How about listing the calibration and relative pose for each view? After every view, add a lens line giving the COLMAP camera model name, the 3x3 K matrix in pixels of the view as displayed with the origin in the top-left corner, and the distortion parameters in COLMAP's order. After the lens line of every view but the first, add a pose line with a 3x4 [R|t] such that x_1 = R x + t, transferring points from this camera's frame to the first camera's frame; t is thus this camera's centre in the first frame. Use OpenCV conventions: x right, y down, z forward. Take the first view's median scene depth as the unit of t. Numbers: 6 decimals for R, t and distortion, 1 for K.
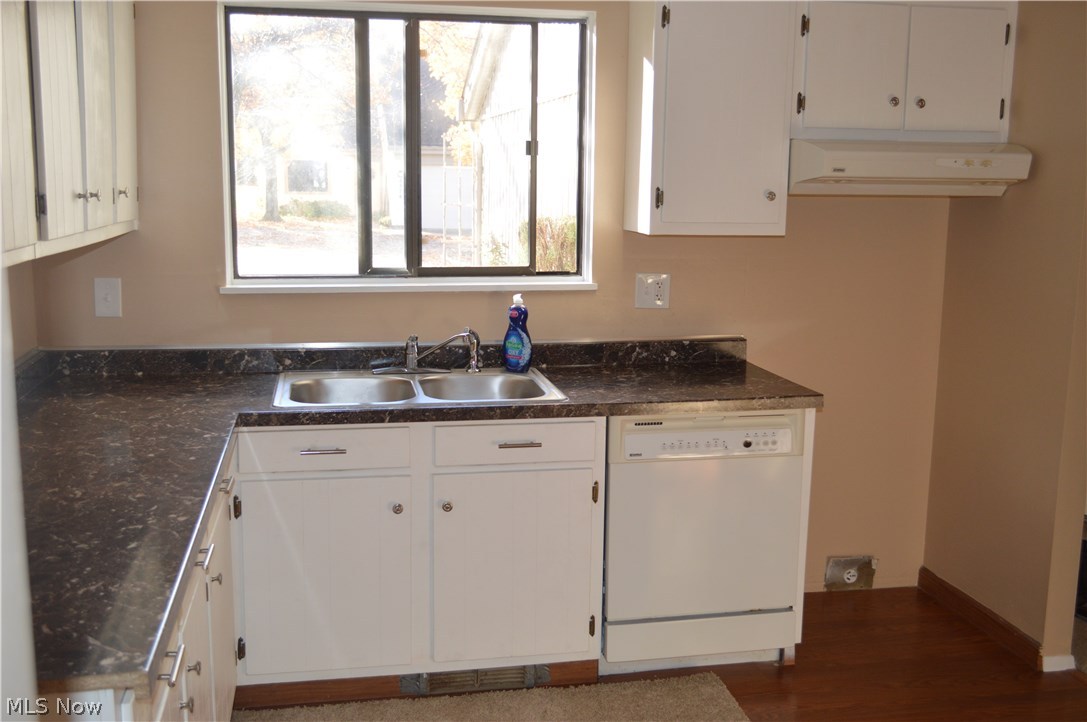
lens RADIAL K [[1097.9, 0, 543.5], [0, 1097.9, 361.0], [0, 0, 1]] dist [-0.017712, -0.008730]
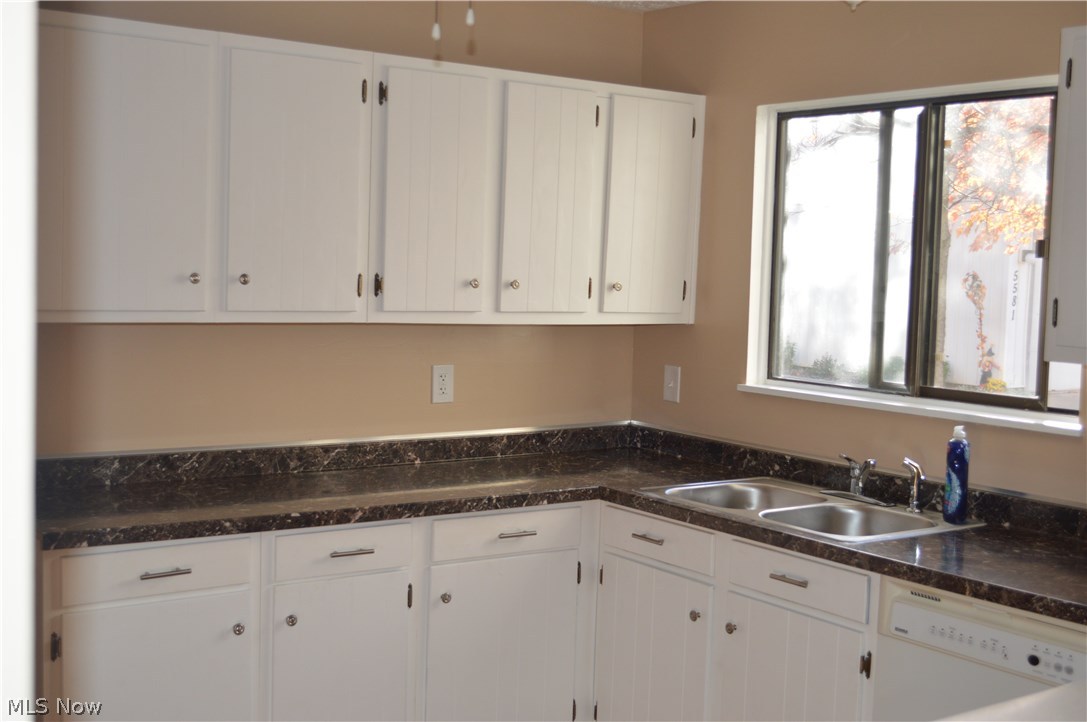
lens RADIAL K [[1347.5, 0, 543.5], [0, 1347.5, 361.0], [0, 0, 1]] dist [-0.005381, -0.026914]
pose [[0.417200, 0.068733, -0.906212, 0.783092], [-0.178858, 0.983845, -0.007721, -0.047406], [0.891041, 0.165305, 0.422753, 0.313332]]
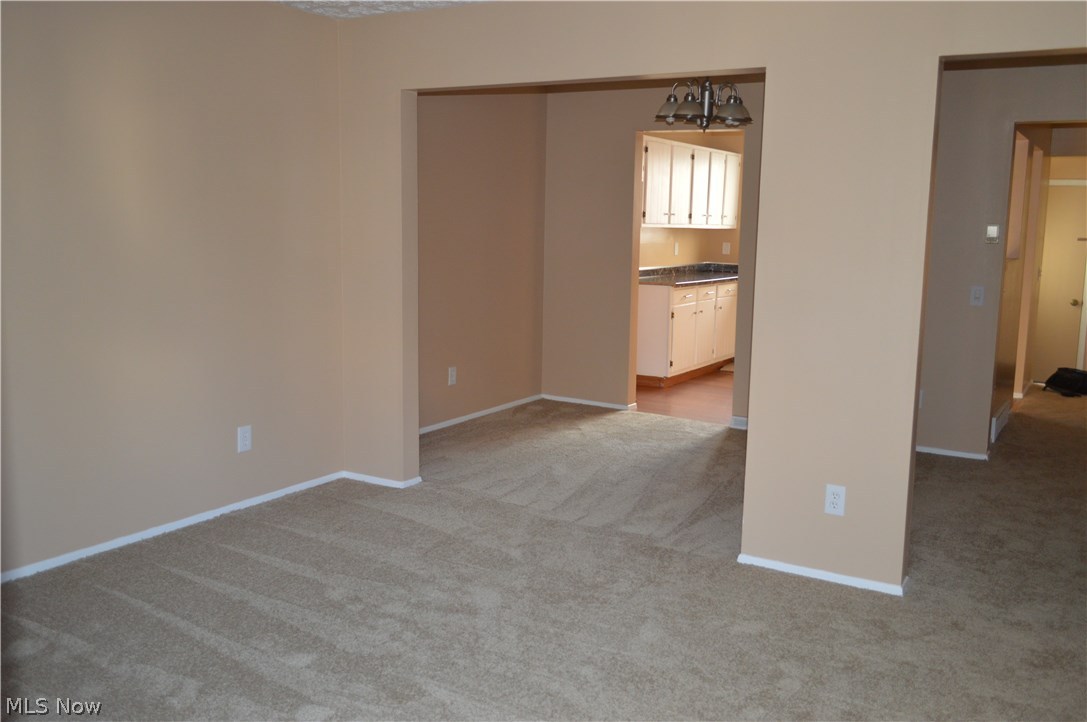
lens RADIAL K [[949.0, 0, 543.5], [0, 949.0, 361.0], [0, 0, 1]] dist [-0.076843, -0.000025]
pose [[0.728060, 0.108598, -0.676857, 1.202331], [-0.127689, 0.991576, 0.021744, 0.295163], [0.673517, 0.070596, 0.735793, -1.493302]]
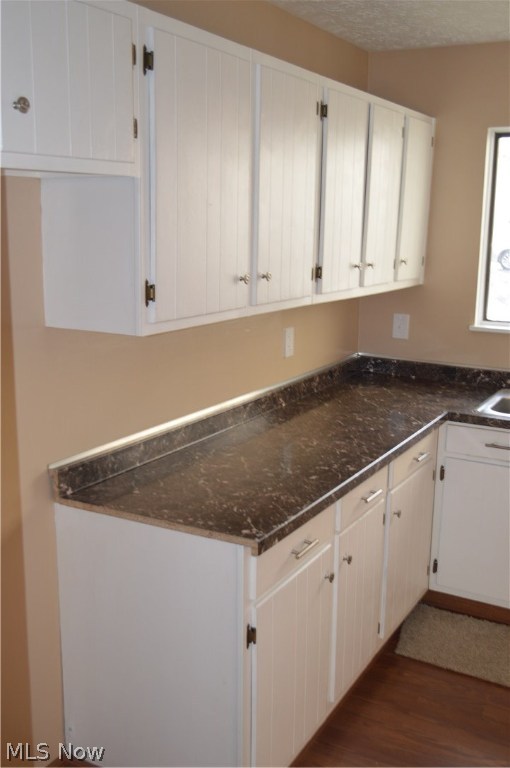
lens RADIAL K [[817.1, 0, 255.0], [0, 817.1, 384.0], [0, 0, 1]] dist [-0.019803, -0.002449]
pose [[0.762427, 0.129511, -0.633981, 0.195327], [-0.115230, 0.991280, 0.063925, -0.027088], [0.636732, 0.024316, 0.770702, -0.028358]]
